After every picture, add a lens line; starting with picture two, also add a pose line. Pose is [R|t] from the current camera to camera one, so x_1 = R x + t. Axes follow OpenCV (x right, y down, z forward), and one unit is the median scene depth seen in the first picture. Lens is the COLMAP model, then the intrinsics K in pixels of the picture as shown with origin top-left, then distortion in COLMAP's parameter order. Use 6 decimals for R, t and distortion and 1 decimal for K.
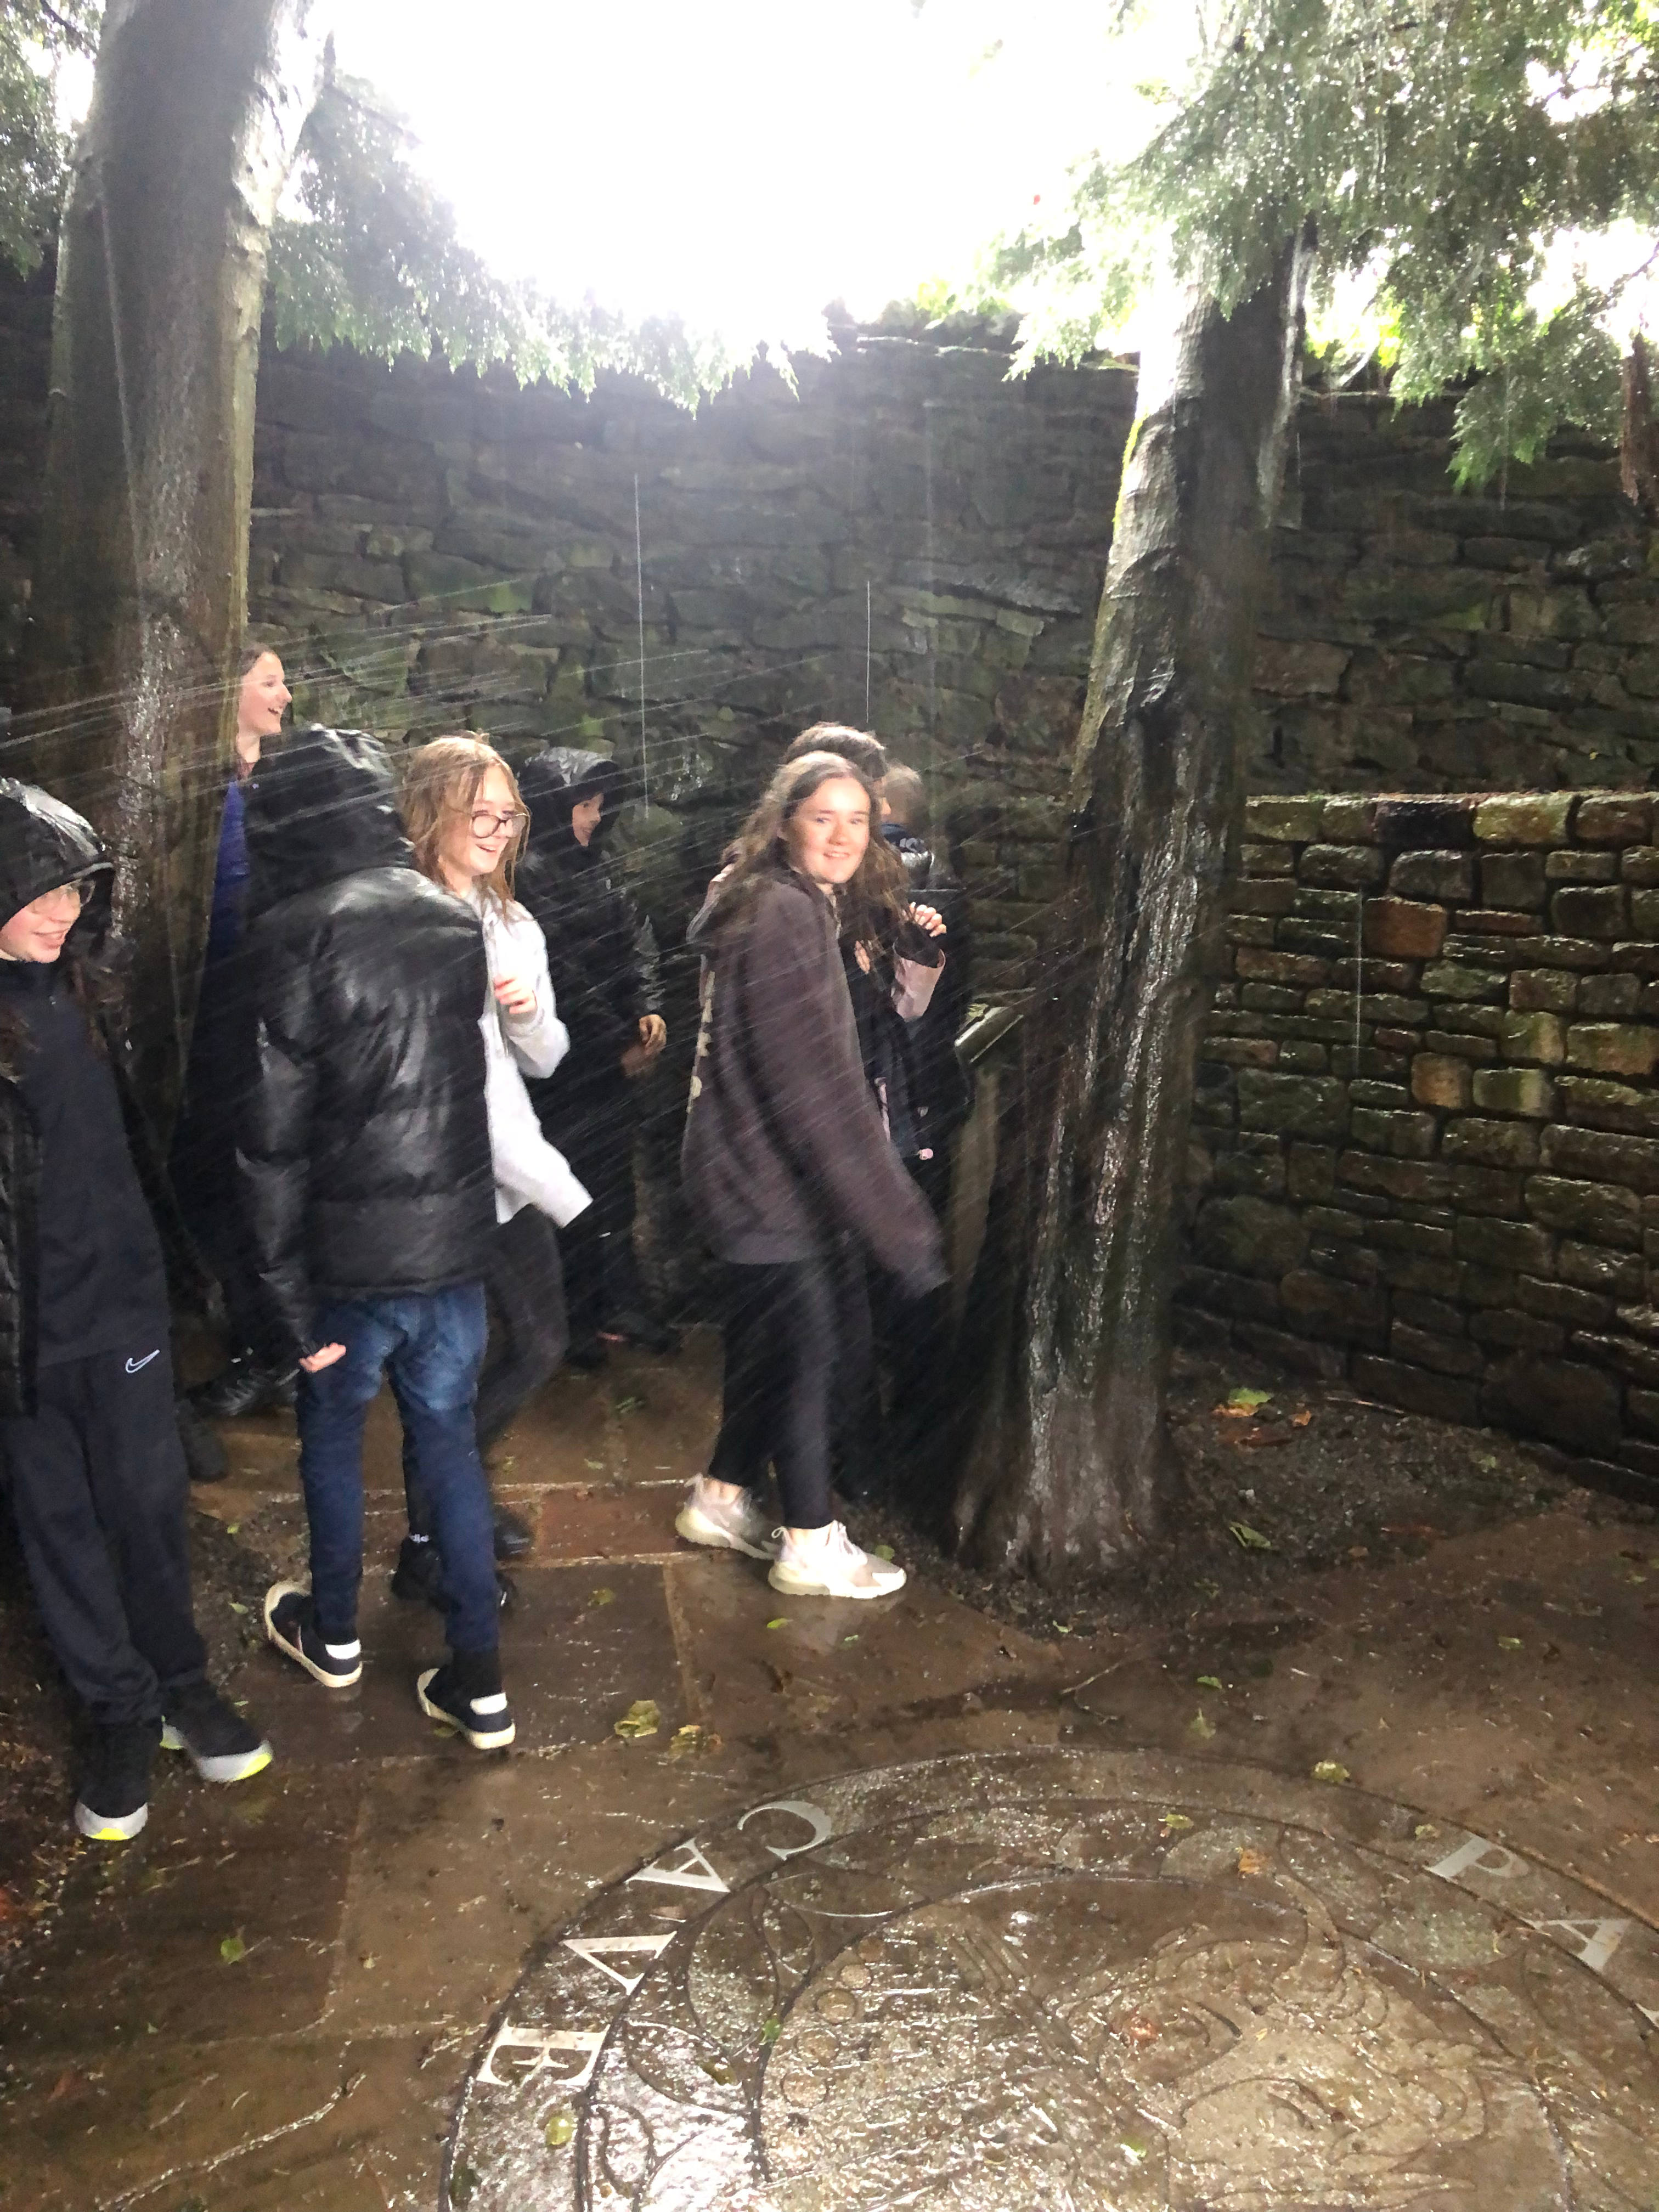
lens RADIAL K [[1765.3, 0, 829.5], [0, 1765.3, 1106.0], [0, 0, 1]] dist [-0.001172, 0.004141]
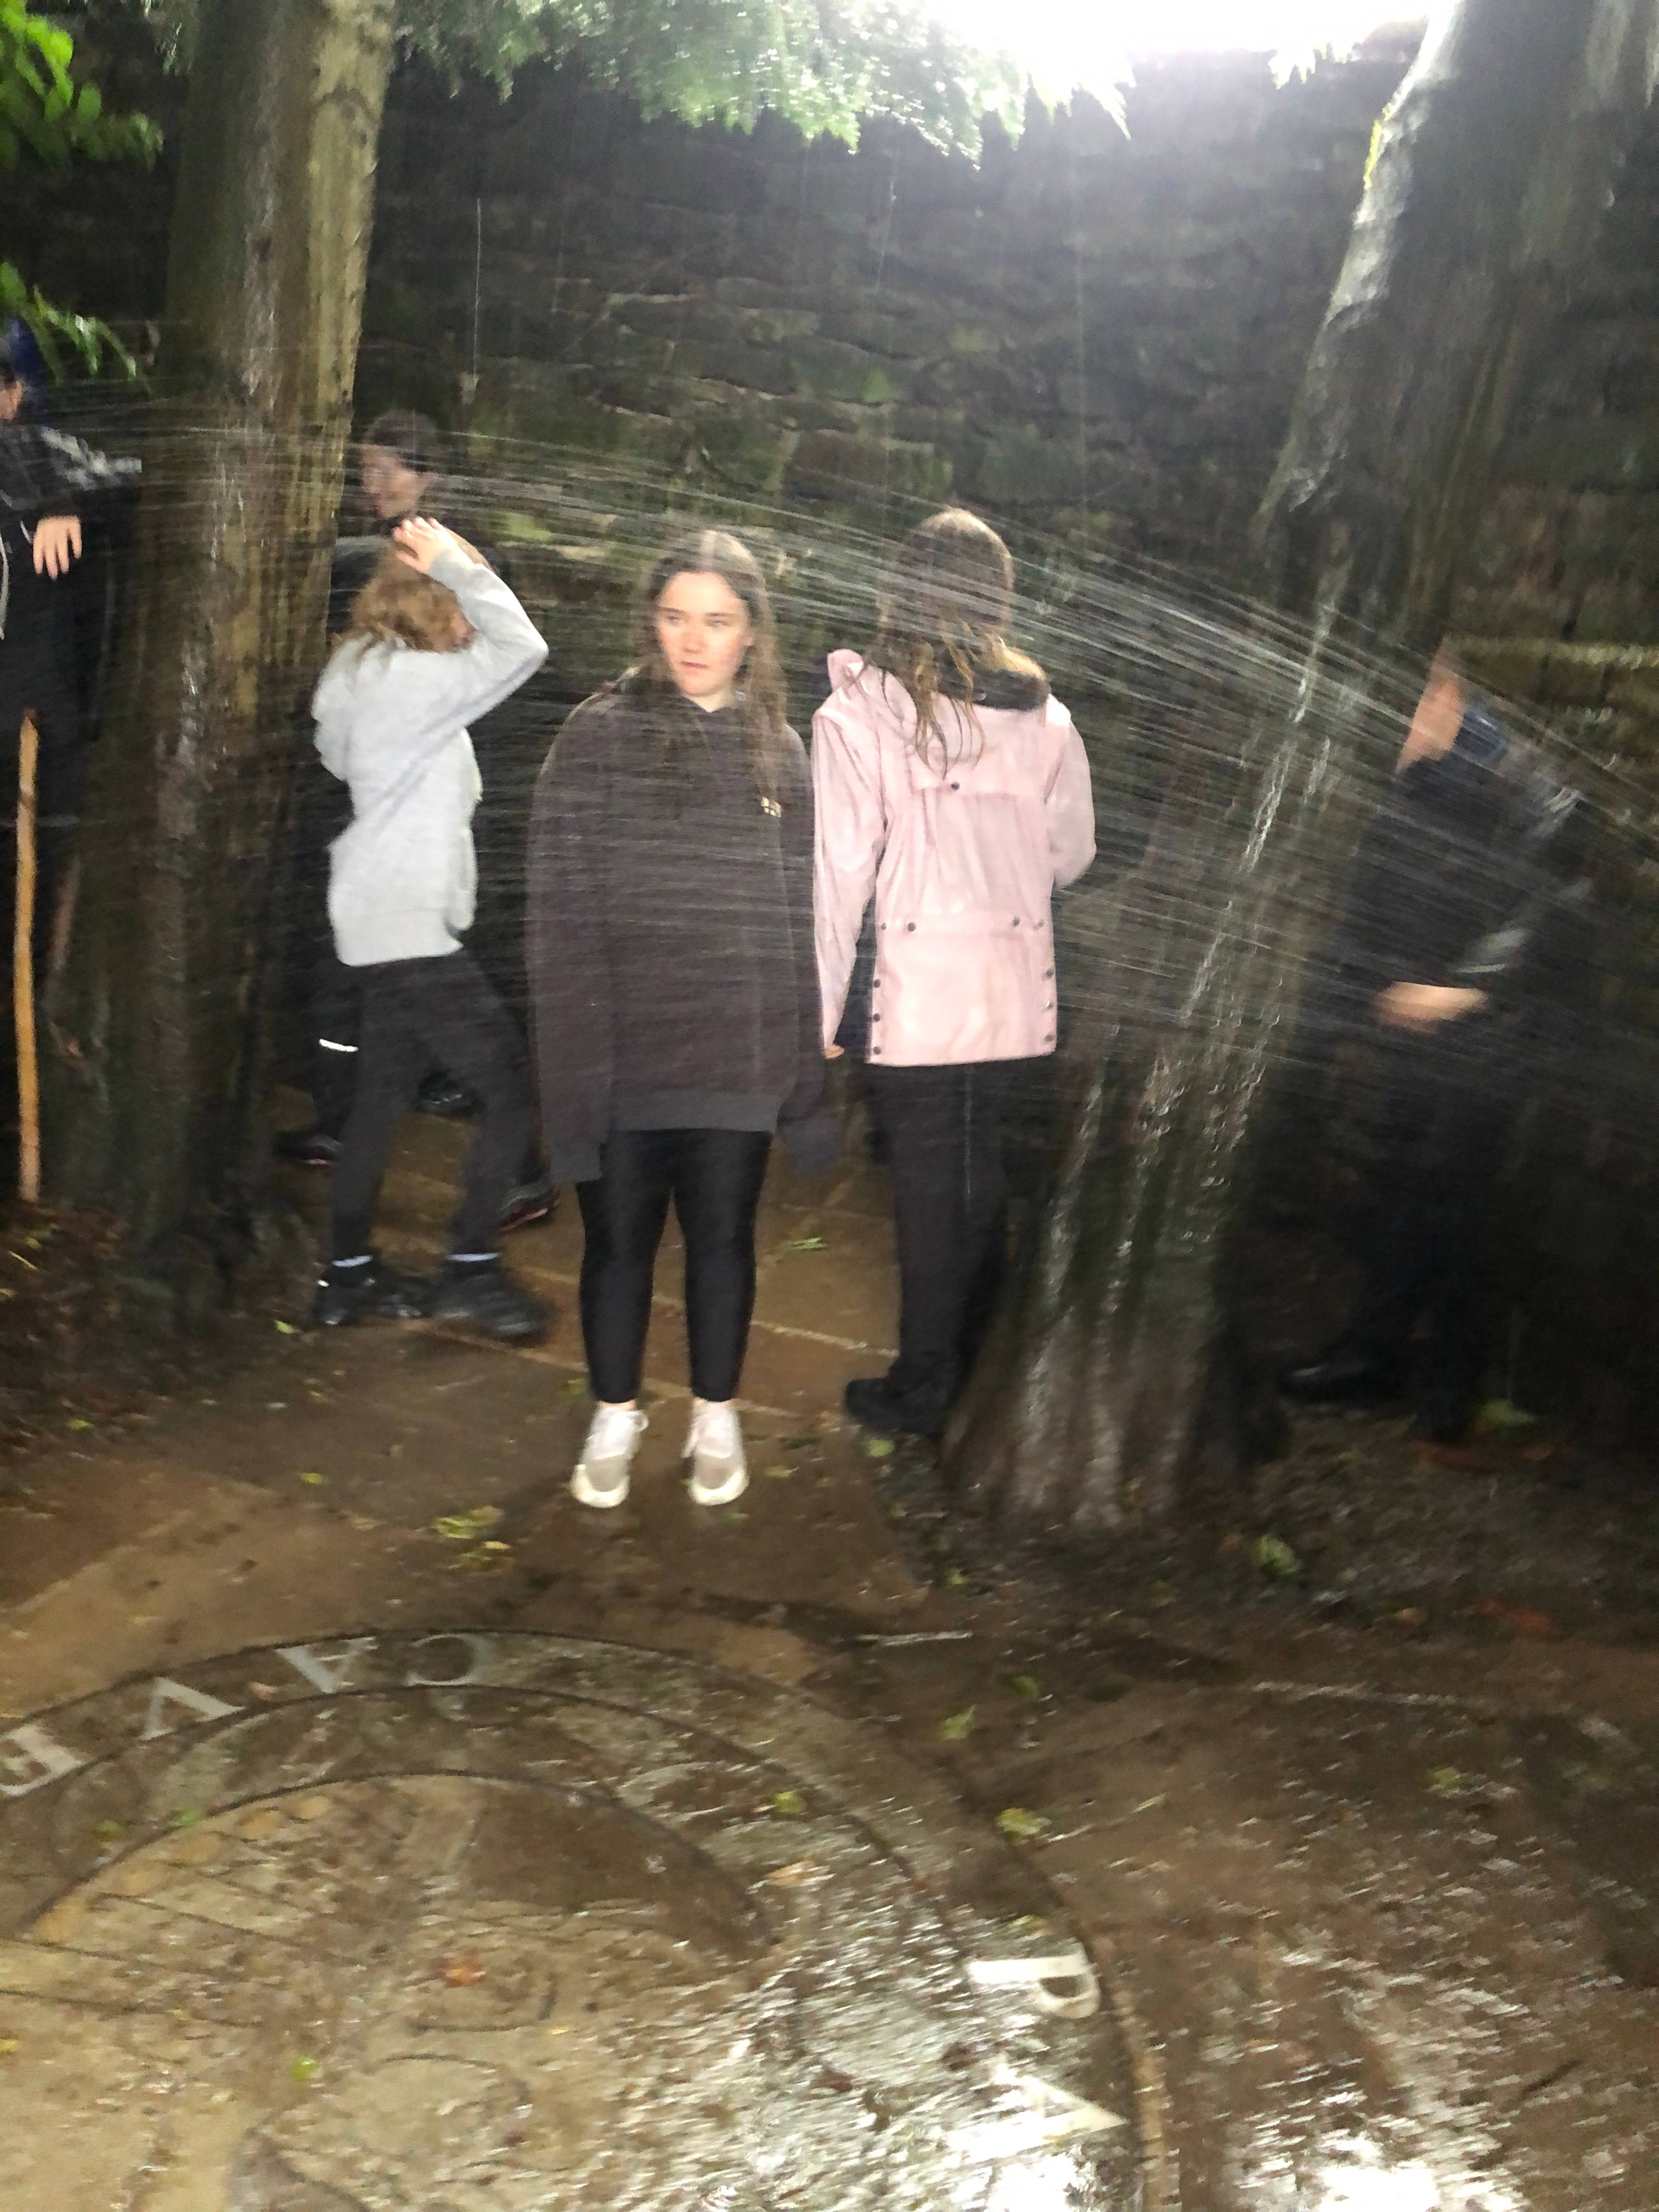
lens RADIAL K [[1804.7, 0, 829.5], [0, 1804.7, 1106.0], [0, 0, 1]] dist [0.005983, -0.000756]
pose [[0.859748, 0.183287, -0.476696, 0.324666], [-0.145336, 0.982596, 0.115681, -0.019561], [0.489603, -0.030175, 0.871423, 0.141369]]
